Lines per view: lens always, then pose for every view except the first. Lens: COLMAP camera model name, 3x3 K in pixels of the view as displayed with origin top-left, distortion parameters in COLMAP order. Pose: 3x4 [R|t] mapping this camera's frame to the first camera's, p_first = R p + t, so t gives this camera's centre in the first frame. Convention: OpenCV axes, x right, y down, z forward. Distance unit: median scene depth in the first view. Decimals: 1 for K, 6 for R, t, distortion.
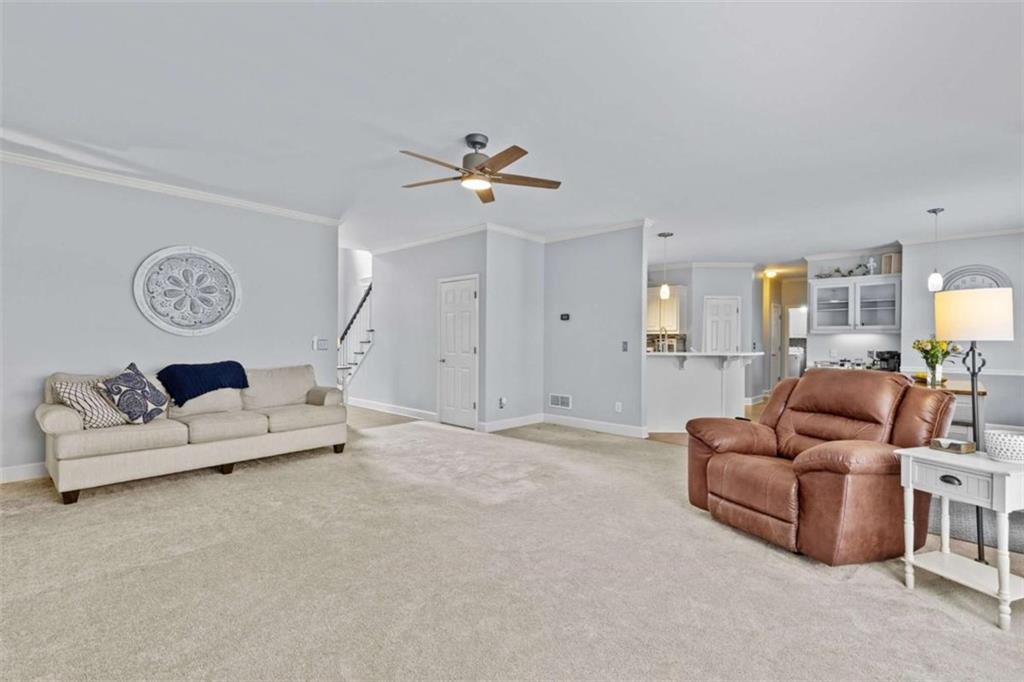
lens RADIAL K [[460.9, 0, 516.9], [0, 460.9, 339.2], [0, 0, 1]] dist [0.001932, 0.000295]
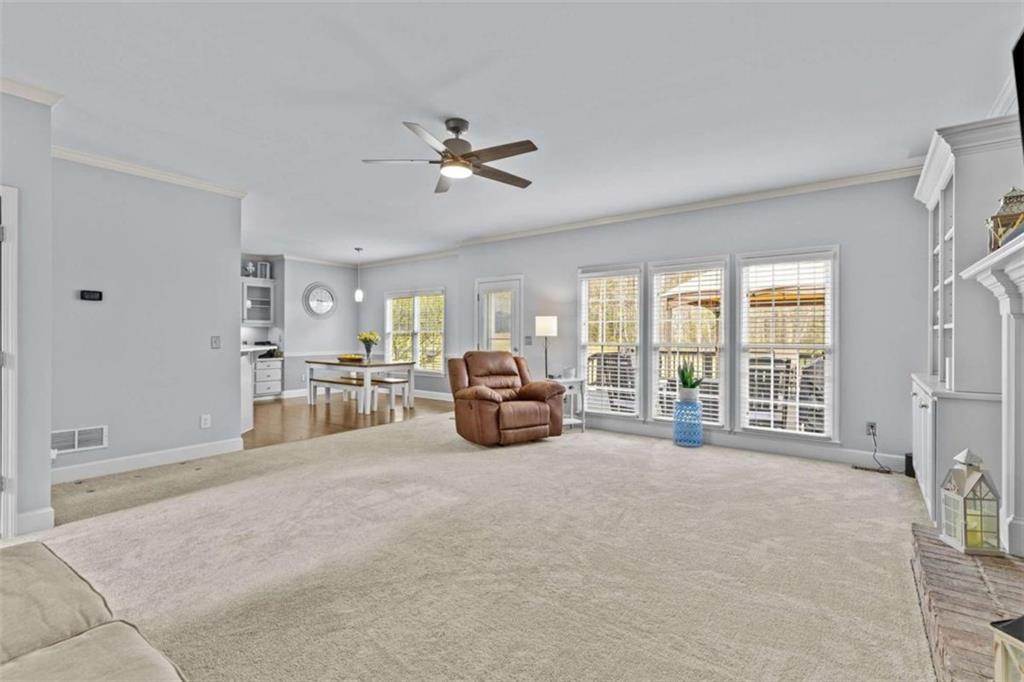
lens RADIAL K [[460.9, 0, 520.8], [0, 460.9, 341.1], [0, 0, 1]] dist [0.001932, 0.000295]
pose [[-0.117244, -0.019972, 0.992902, -0.812128], [-0.010764, 0.999765, 0.018839, -0.009529], [-0.993045, -0.008479, -0.117431, 0.763771]]
